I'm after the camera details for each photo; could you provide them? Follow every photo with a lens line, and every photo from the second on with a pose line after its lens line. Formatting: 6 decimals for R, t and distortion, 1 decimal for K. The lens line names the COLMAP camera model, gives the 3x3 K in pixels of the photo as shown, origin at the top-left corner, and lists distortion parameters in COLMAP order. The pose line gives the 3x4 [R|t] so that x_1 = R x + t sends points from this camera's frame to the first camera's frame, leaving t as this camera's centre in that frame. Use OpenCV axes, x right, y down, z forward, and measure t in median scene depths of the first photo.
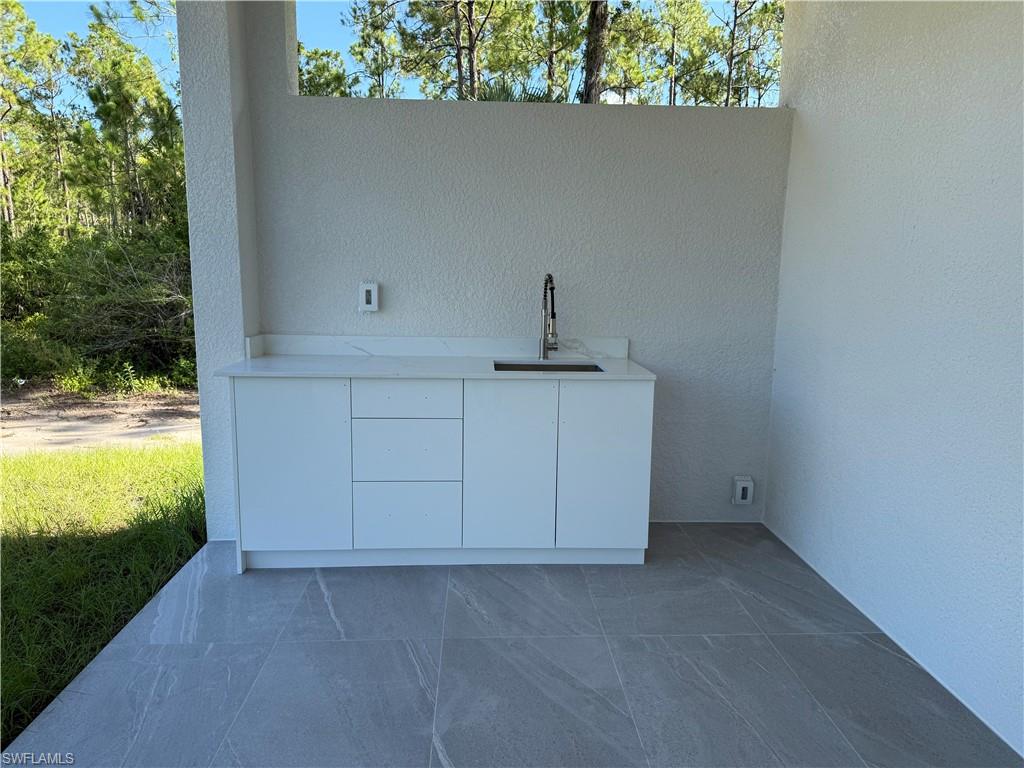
lens RADIAL K [[716.1, 0, 511.0], [0, 716.1, 385.4], [0, 0, 1]] dist [0.000604, 0.000550]
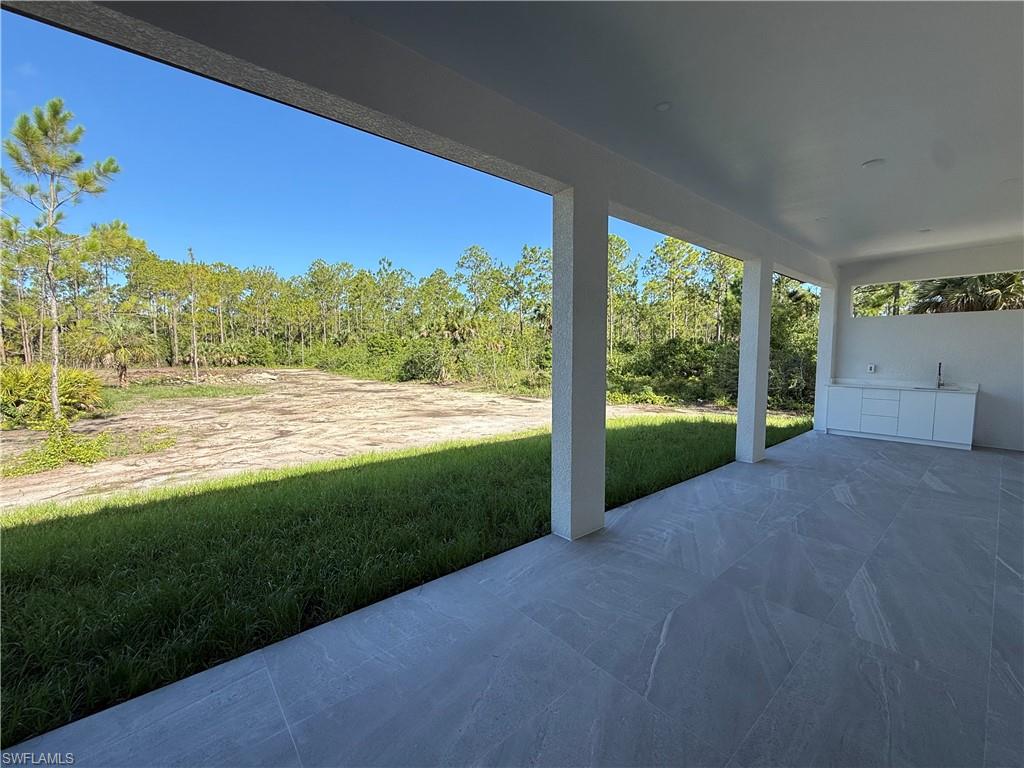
lens RADIAL K [[423.2, 0, 506.5], [0, 423.2, 381.0], [0, 0, 1]] dist [-0.000326, 0.000027]
pose [[0.606814, 0.037915, -0.793939, 0.388932], [-0.115890, 0.992408, -0.041182, 0.243164], [0.786350, 0.117000, 0.606601, -1.765015]]
